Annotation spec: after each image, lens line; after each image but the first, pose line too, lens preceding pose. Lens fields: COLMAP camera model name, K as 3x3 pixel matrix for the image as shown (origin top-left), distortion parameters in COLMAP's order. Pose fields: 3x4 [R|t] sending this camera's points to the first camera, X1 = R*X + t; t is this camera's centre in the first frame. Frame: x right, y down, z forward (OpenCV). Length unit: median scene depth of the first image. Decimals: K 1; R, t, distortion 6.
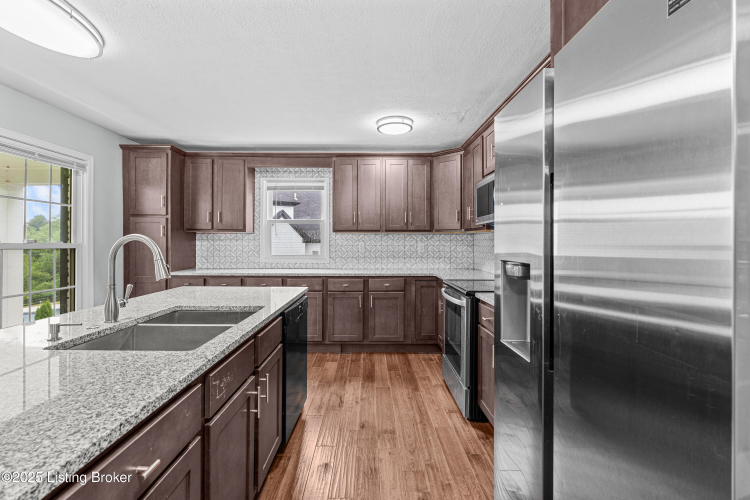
lens RADIAL K [[339.9, 0, 378.1], [0, 339.9, 237.6], [0, 0, 1]] dist [-0.000849, 0.000178]
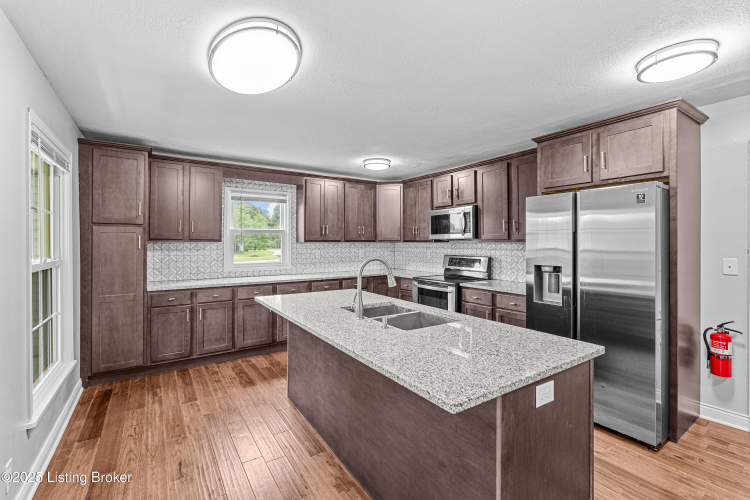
lens RADIAL K [[339.9, 0, 378.1], [0, 339.9, 237.6], [0, 0, 1]] dist [-0.000849, 0.000178]
pose [[0.834704, 0.005205, 0.550674, -0.553892], [-0.004607, 0.999986, -0.002468, -0.029138], [-0.550680, -0.000477, 0.834717, -0.090198]]
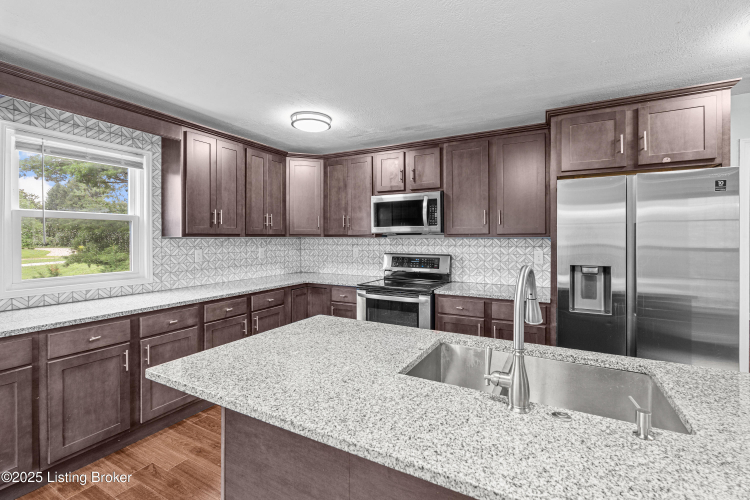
lens RADIAL K [[339.9, 0, 378.1], [0, 339.9, 237.6], [0, 0, 1]] dist [-0.000849, 0.000178]
pose [[0.480177, -0.001322, 0.877171, -0.538267], [-0.009259, 0.999936, 0.006576, -0.022050], [-0.877123, -0.011280, 0.480134, 0.334004]]
